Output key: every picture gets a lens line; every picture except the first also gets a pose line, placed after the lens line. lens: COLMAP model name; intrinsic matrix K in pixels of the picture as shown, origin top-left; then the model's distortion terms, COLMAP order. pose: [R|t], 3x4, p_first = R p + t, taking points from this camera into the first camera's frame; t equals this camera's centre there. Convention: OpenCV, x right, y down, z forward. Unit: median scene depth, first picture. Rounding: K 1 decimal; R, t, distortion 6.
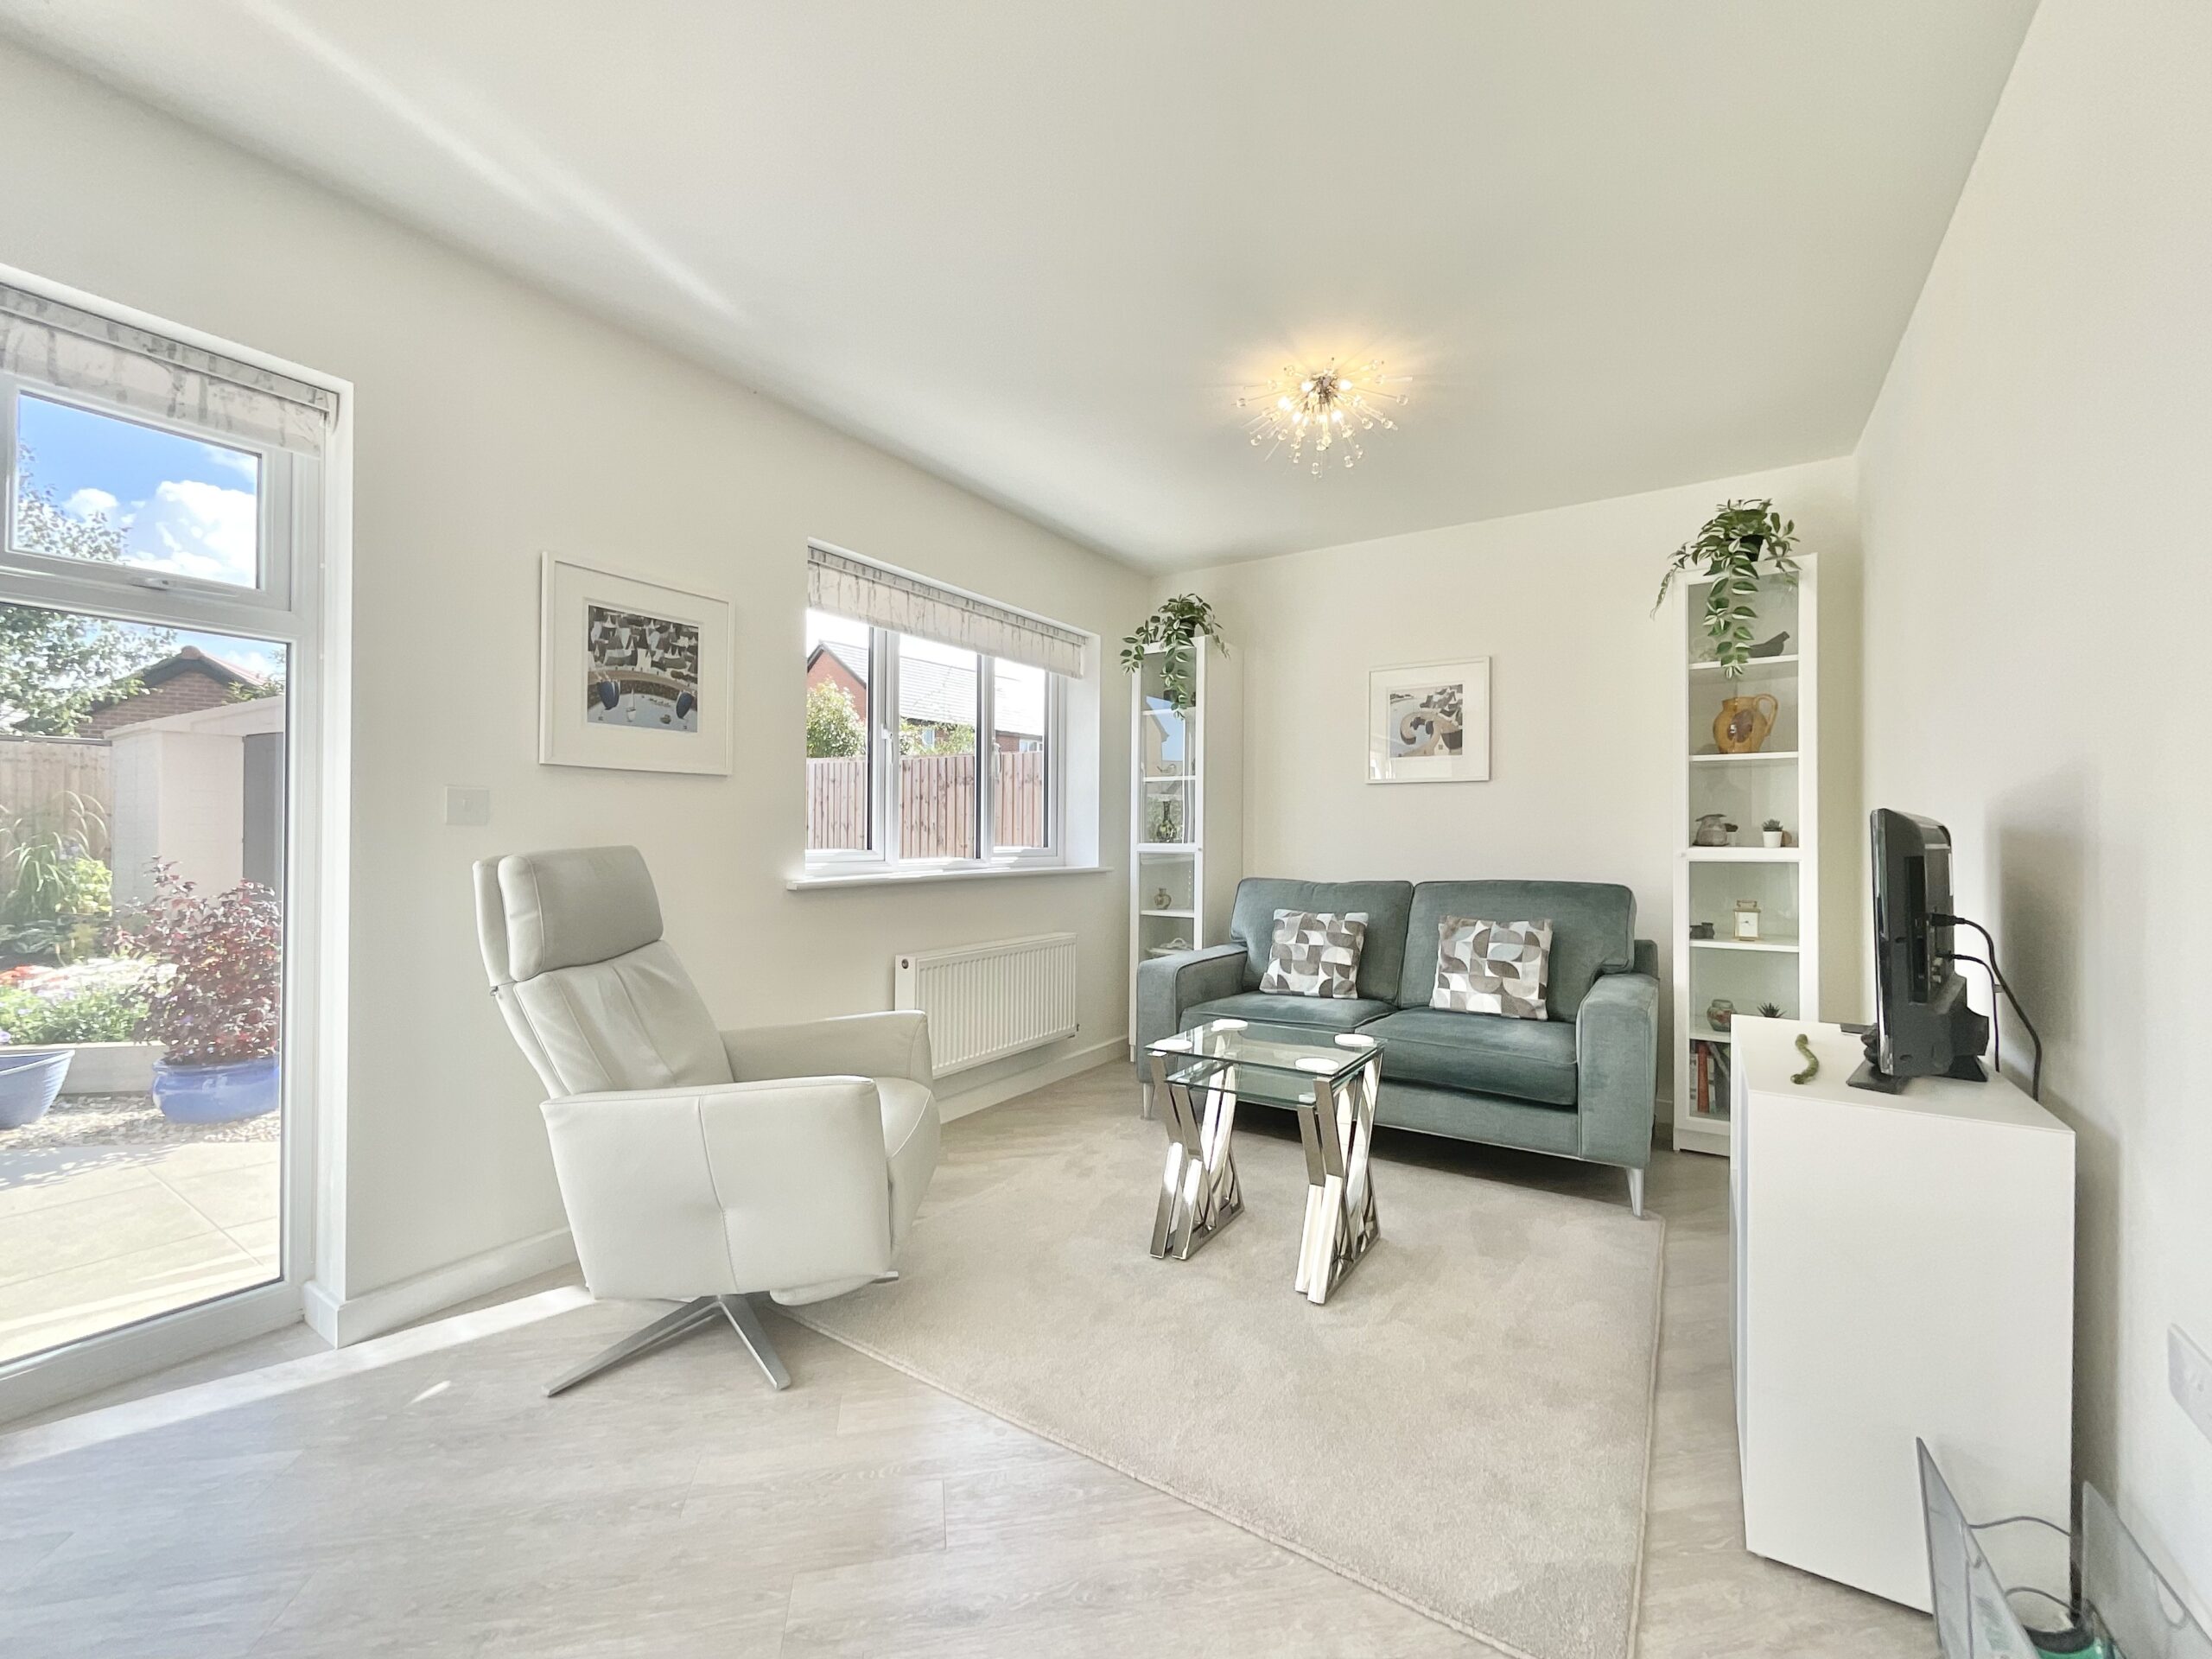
lens RADIAL K [[908.1, 0, 1105.1], [0, 908.1, 831.3], [0, 0, 1]] dist [-0.005581, 0.000142]
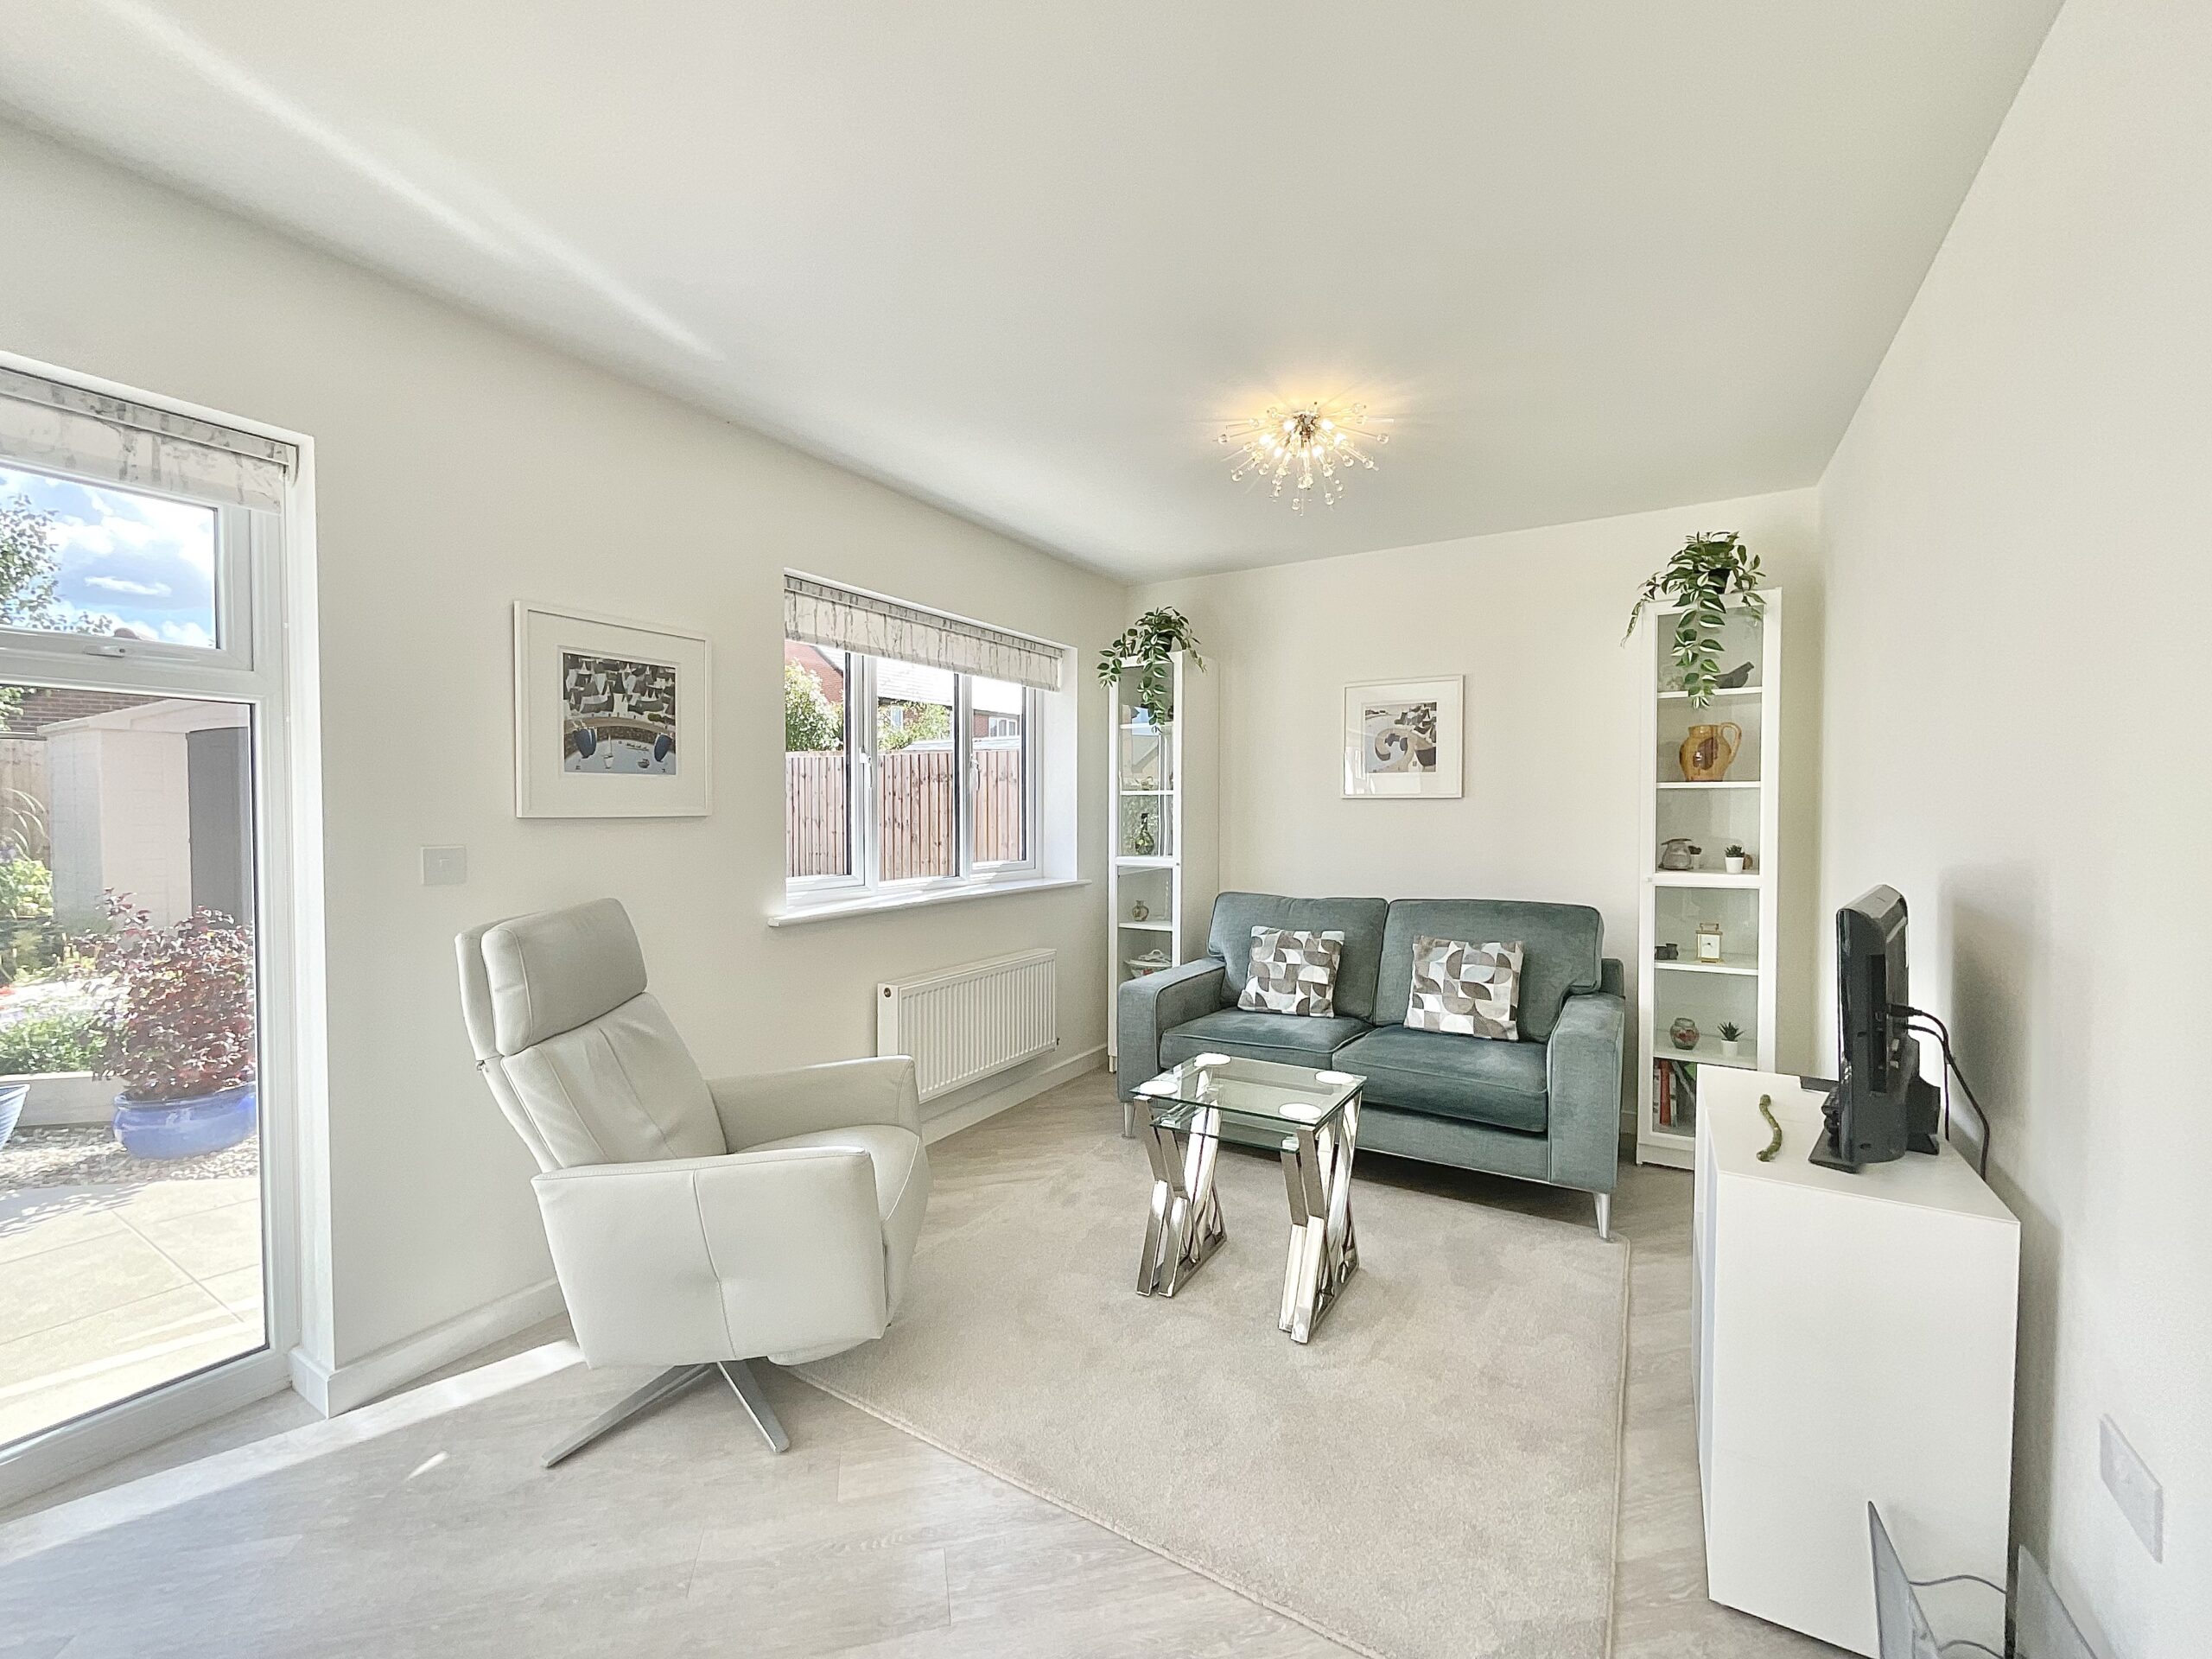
lens RADIAL K [[908.1, 0, 1105.7], [0, 908.1, 831.4], [0, 0, 1]] dist [-0.005581, 0.000142]
pose [[0.999414, -0.006016, 0.033696, -0.015346], [0.005029, 0.999557, 0.029320, -0.074565], [-0.033858, -0.029134, 0.999002, -0.005343]]
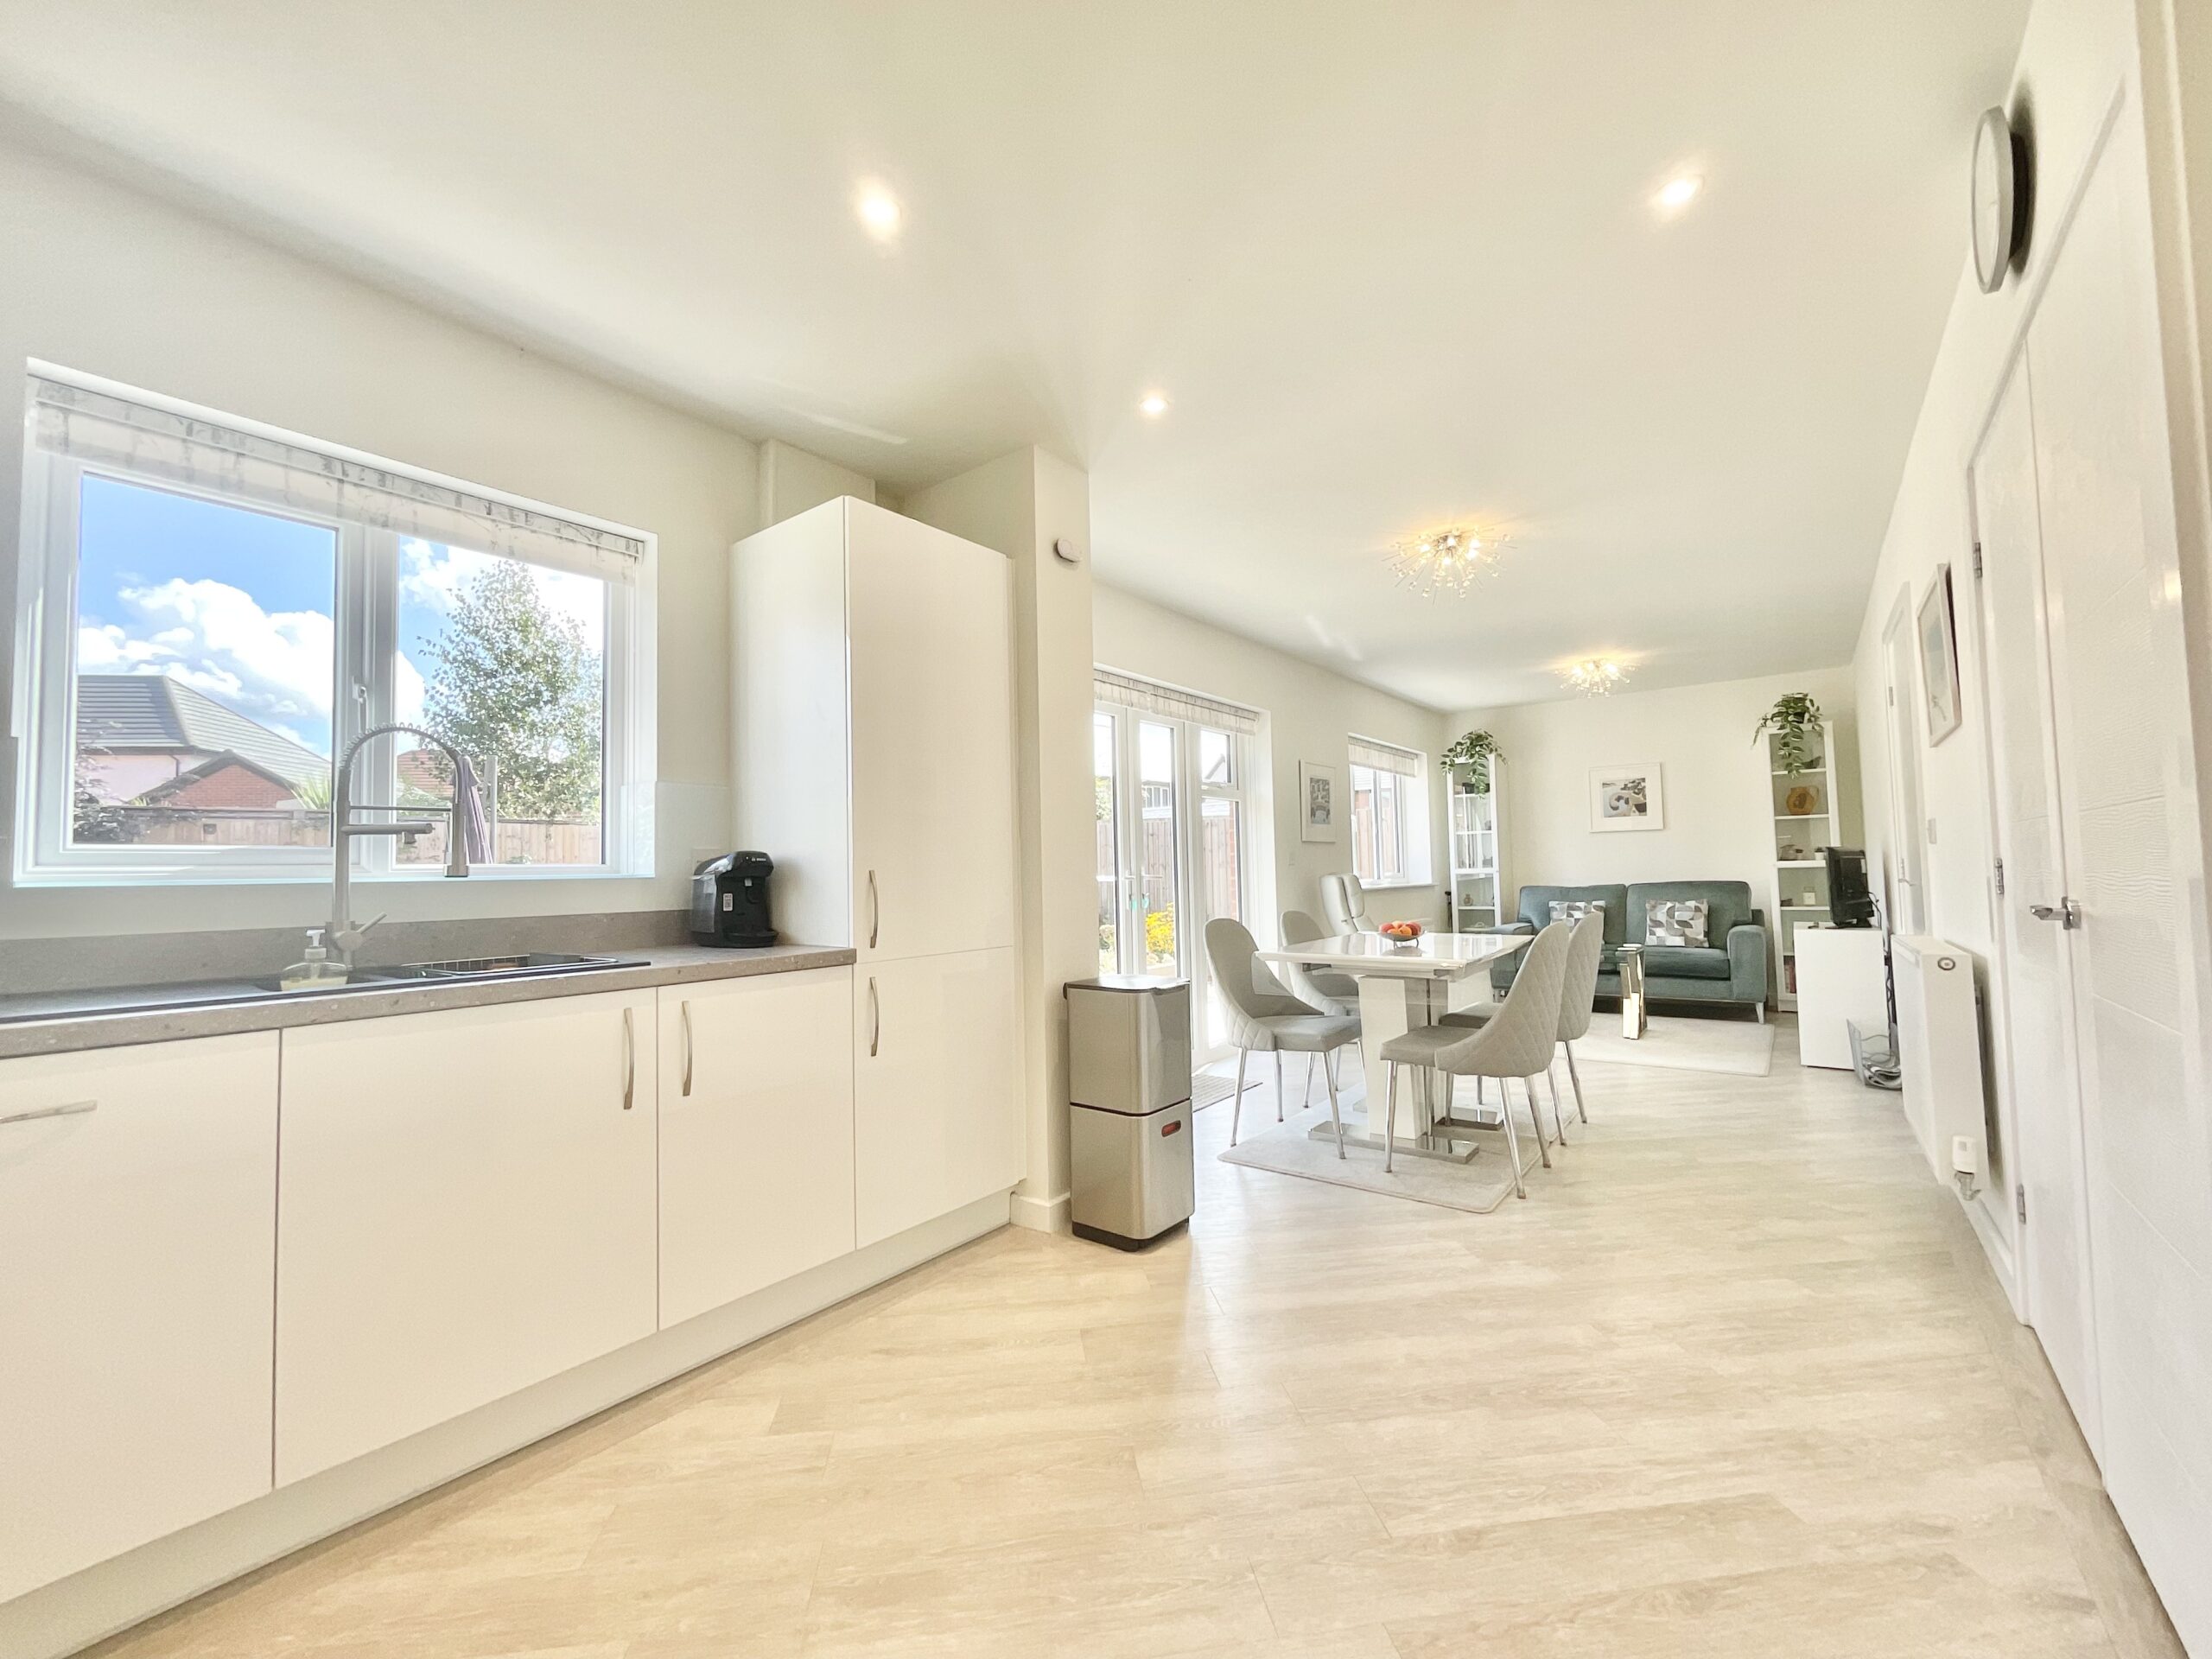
lens RADIAL K [[908.1, 0, 1100.7], [0, 908.1, 837.0], [0, 0, 1]] dist [-0.005581, 0.000142]
pose [[0.996237, -0.032889, -0.080188, -0.862630], [0.029898, 0.998822, -0.038210, -0.005331], [0.081350, 0.035669, 0.996047, -1.409562]]
